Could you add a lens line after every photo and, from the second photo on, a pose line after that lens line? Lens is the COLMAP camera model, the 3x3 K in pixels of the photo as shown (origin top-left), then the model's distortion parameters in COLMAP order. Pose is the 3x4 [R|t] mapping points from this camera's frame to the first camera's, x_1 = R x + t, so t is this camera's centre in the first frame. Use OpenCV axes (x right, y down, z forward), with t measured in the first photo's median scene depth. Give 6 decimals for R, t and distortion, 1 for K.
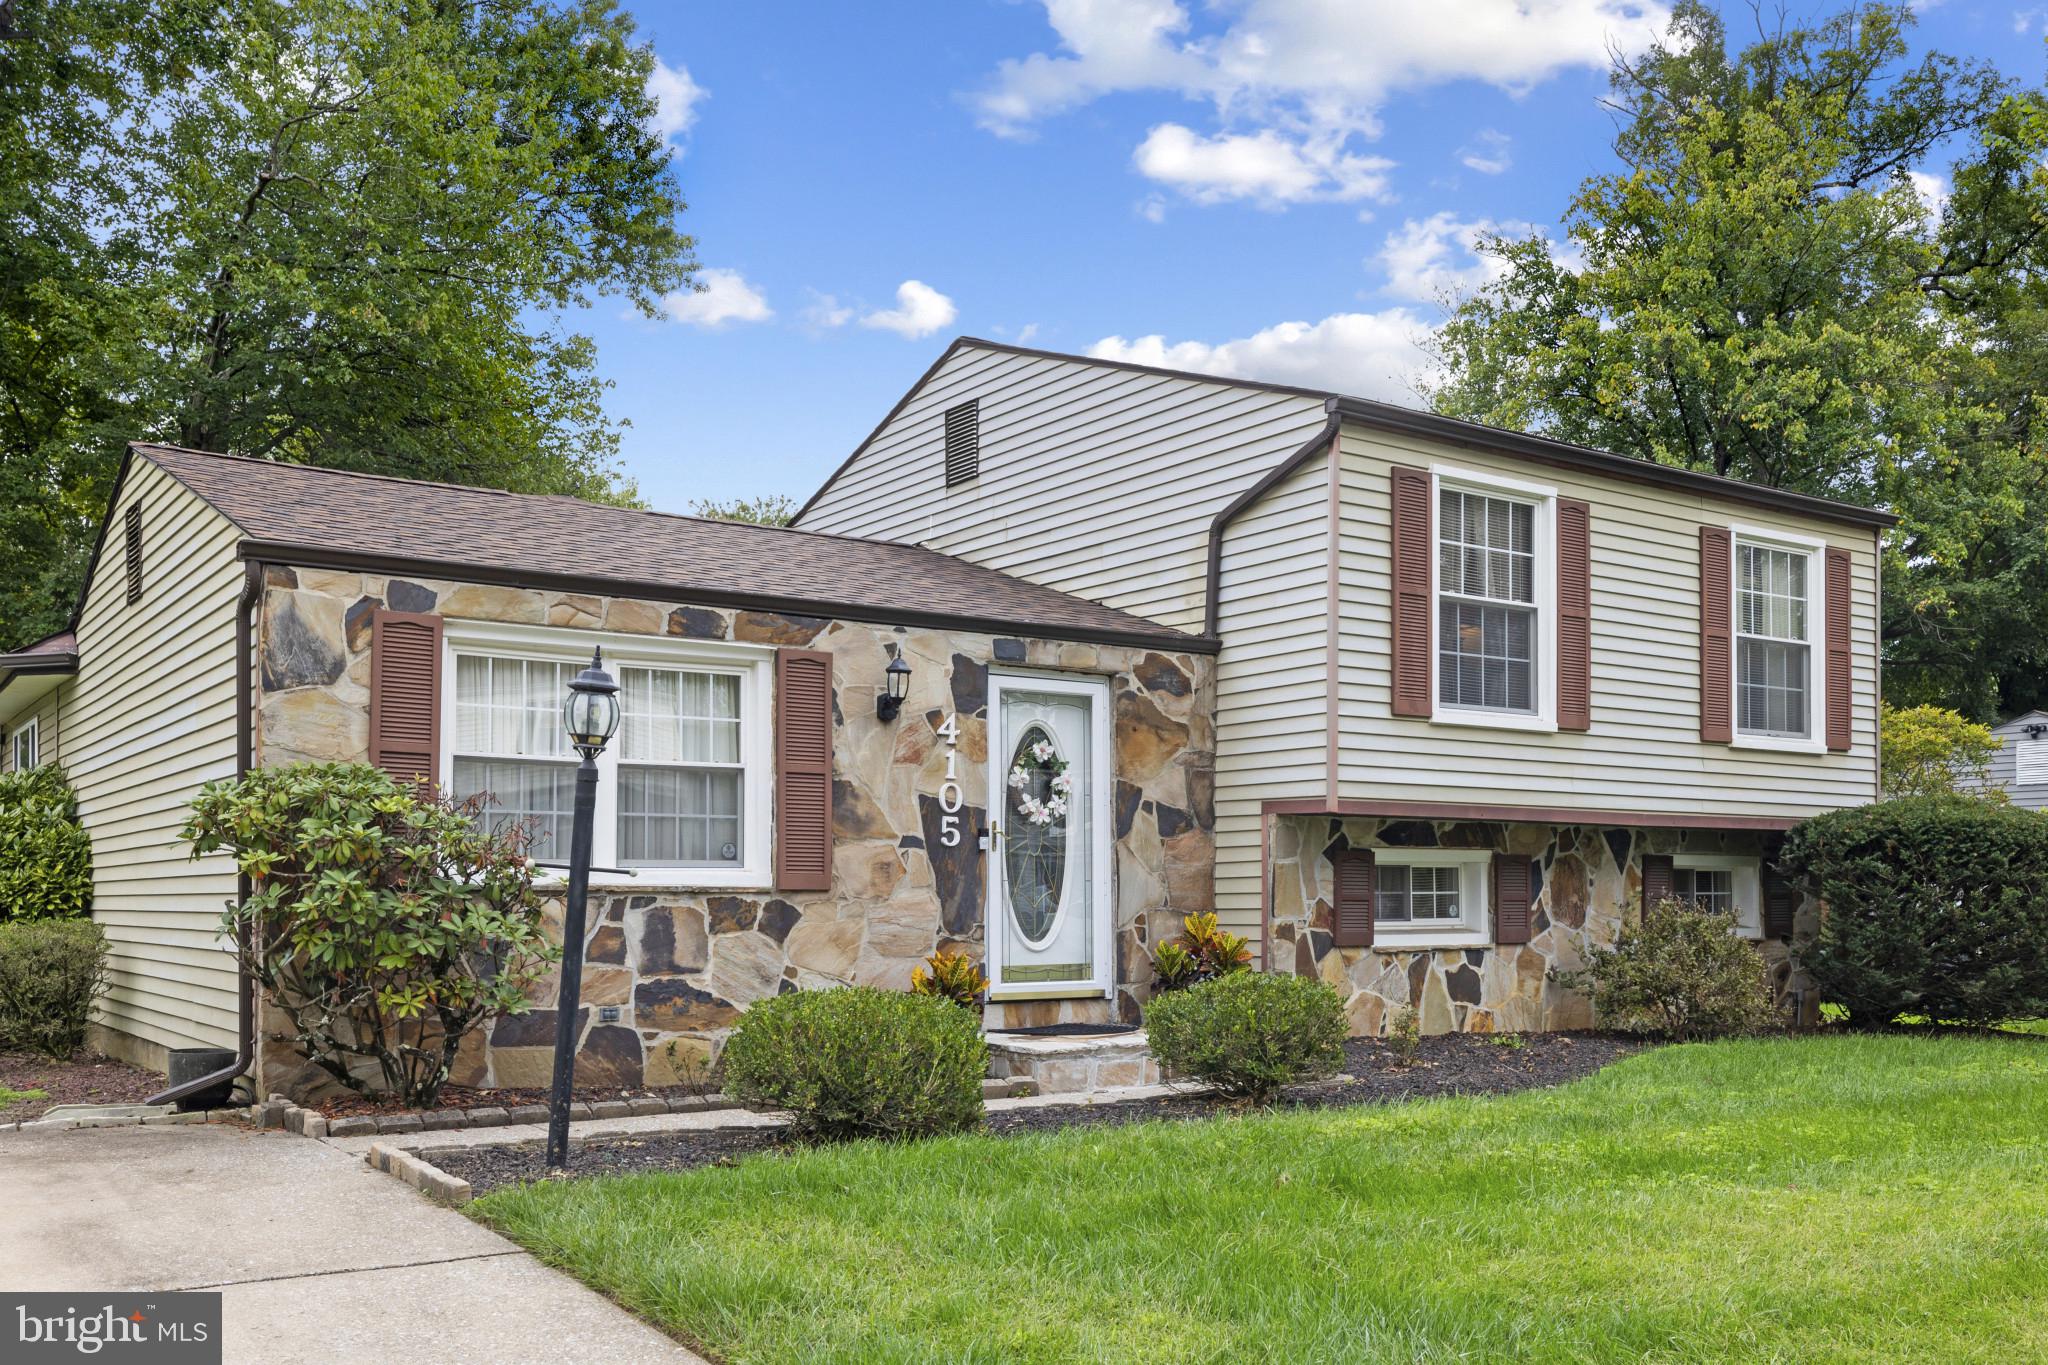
lens RADIAL K [[1875.5, 0, 1029.2], [0, 1875.5, 825.1], [0, 0, 1]] dist [-0.002965, 0.001576]
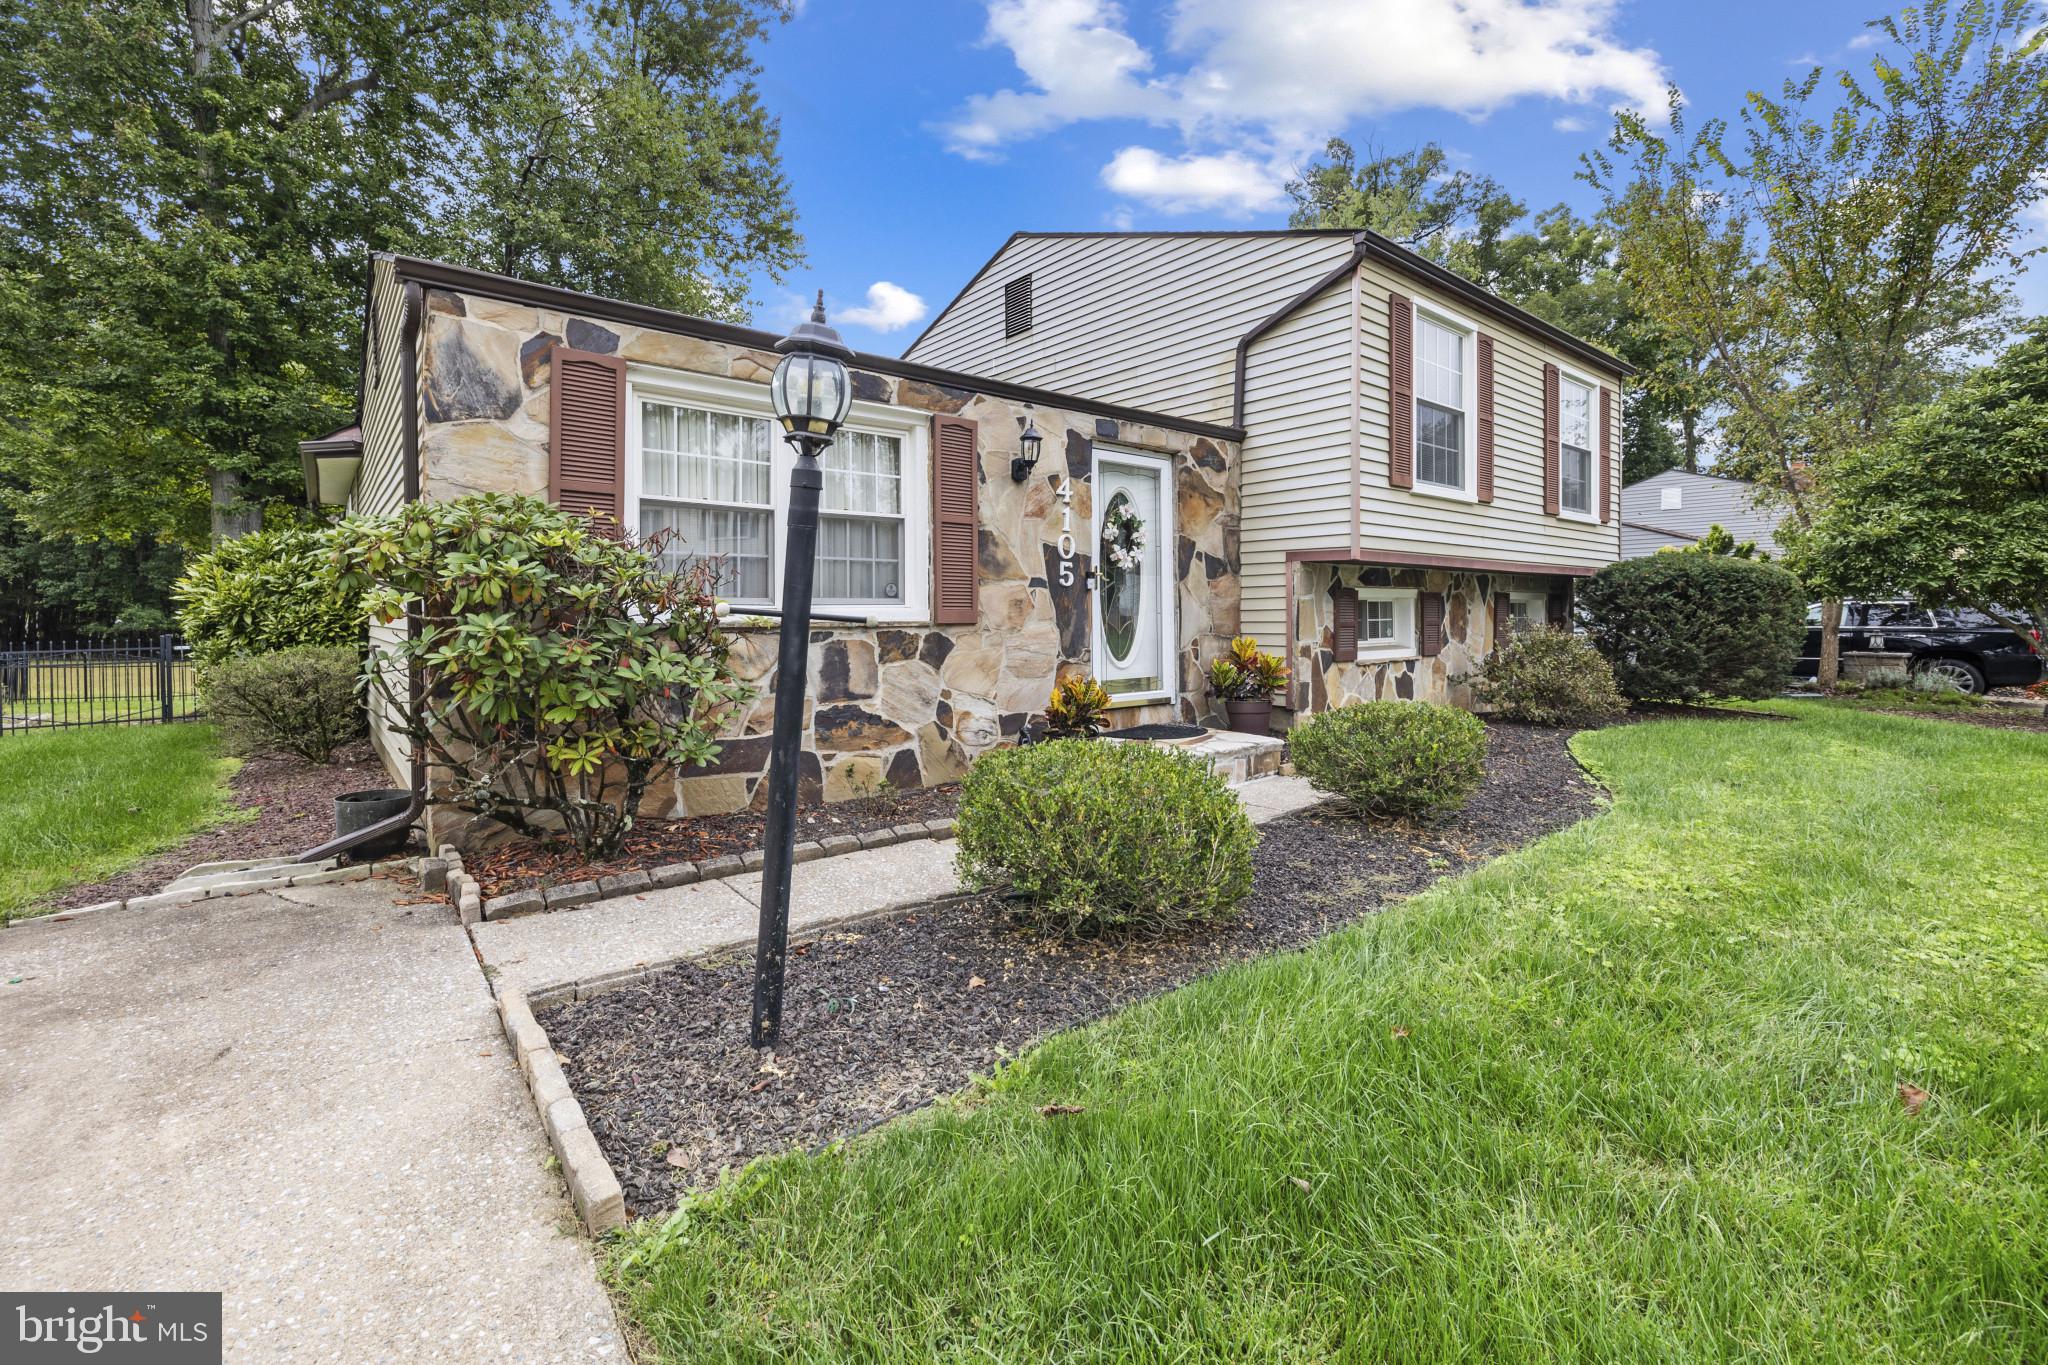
lens RADIAL K [[893.1, 0, 1028.1], [0, 893.1, 606.0], [0, 0, 1]] dist [-0.001626, 0.000131]
pose [[0.996687, -0.002264, 0.081303, -0.113776], [-0.000319, 0.999496, 0.031741, 0.005775], [-0.081334, -0.031662, 0.996184, 0.417858]]
